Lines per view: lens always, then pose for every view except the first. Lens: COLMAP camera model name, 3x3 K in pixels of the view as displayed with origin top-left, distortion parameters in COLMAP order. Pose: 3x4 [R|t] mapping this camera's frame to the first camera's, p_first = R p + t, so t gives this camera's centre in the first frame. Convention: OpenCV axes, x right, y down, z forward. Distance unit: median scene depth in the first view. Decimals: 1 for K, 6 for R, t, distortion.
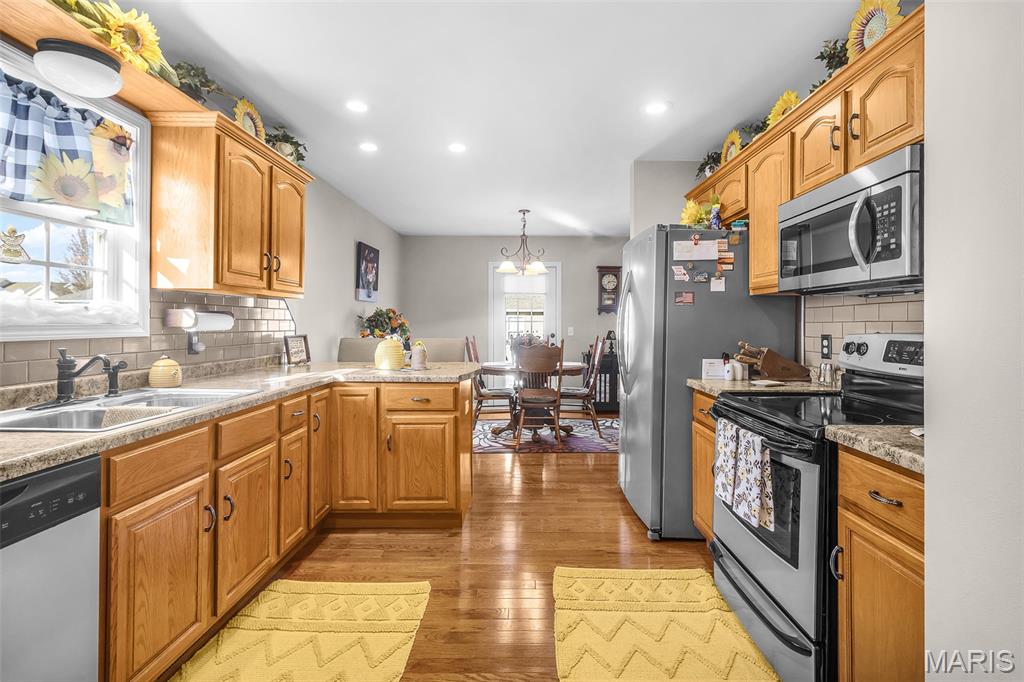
lens RADIAL K [[494.8, 0, 524.2], [0, 494.8, 319.7], [0, 0, 1]] dist [0.004296, 0.001705]
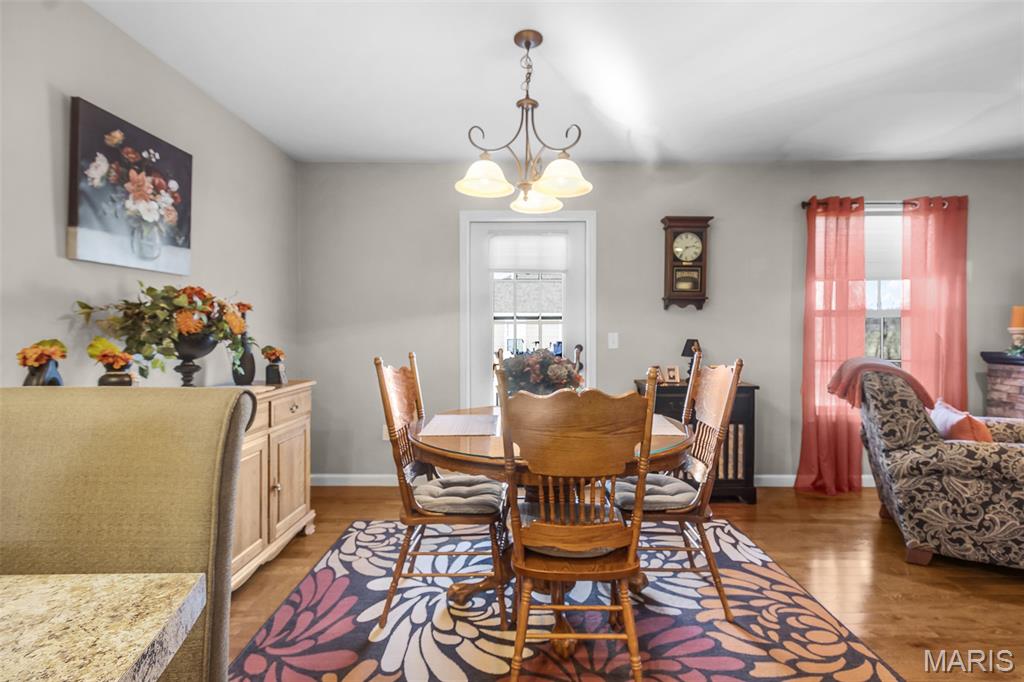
lens RADIAL K [[494.8, 0, 513.1], [0, 494.8, 332.8], [0, 0, 1]] dist [0.004296, 0.001705]
pose [[0.999832, -0.001270, -0.018299, -0.004821], [0.001523, 0.999903, 0.013824, 0.009363], [0.018280, -0.013850, 0.999737, 0.586629]]
